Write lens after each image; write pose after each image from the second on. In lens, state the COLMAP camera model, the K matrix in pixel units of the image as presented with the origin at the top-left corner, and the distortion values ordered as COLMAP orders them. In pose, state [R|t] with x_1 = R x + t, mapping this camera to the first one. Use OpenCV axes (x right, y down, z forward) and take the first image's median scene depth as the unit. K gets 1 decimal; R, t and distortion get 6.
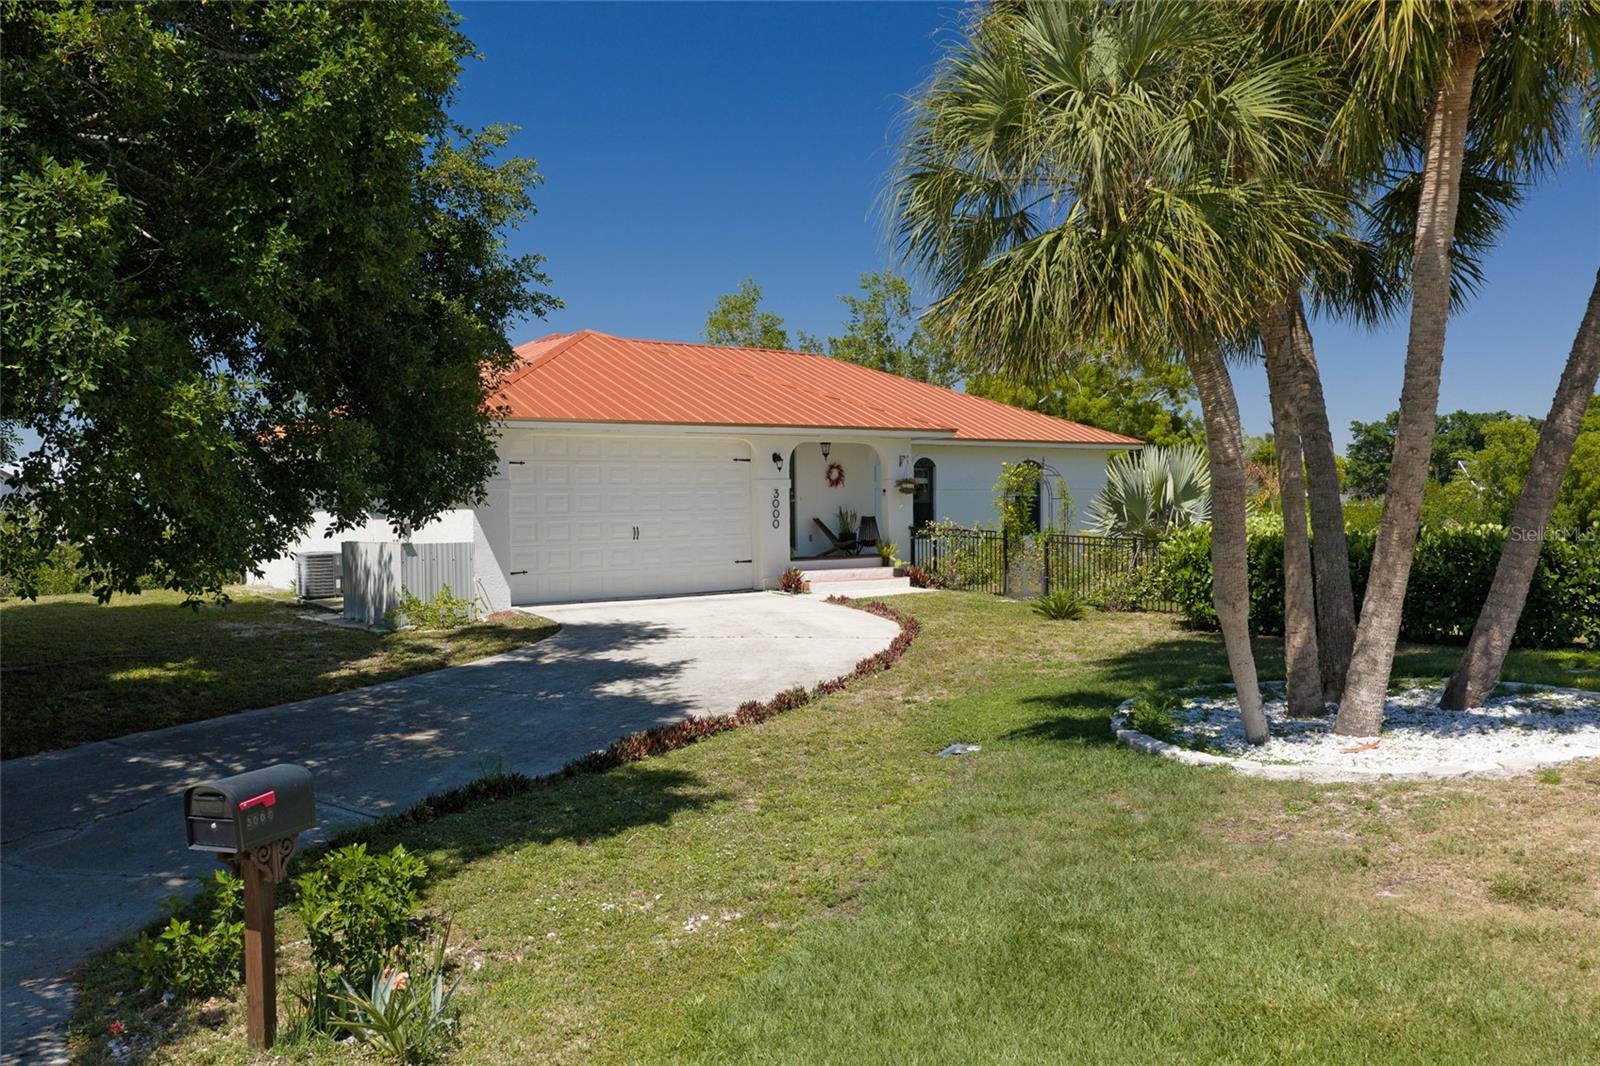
lens RADIAL K [[1362.7, 0, 797.1], [0, 1362.7, 536.8], [0, 0, 1]] dist [0.006000, -0.002556]
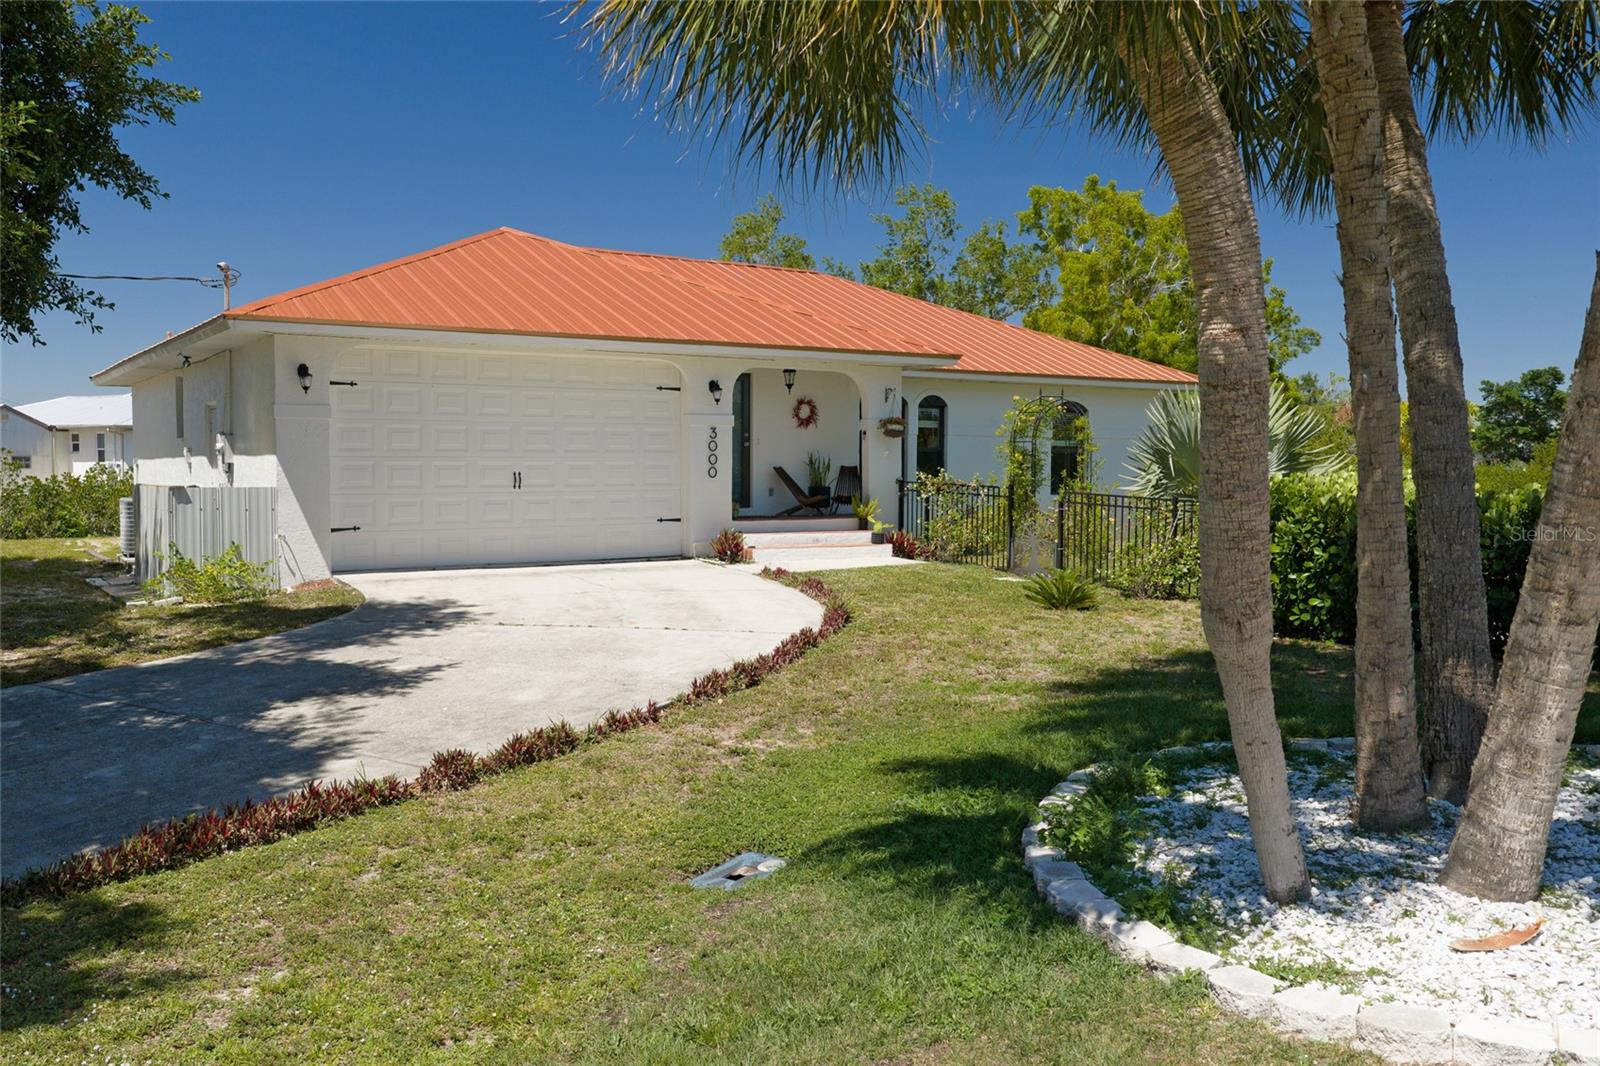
lens RADIAL K [[1362.7, 0, 802.2], [0, 1362.7, 530.9], [0, 0, 1]] dist [0.006000, -0.002556]
pose [[0.997160, 0.019386, -0.072779, 0.092038], [-0.017502, 0.999497, 0.026434, 0.002443], [0.073255, -0.025086, 0.996998, 0.231713]]
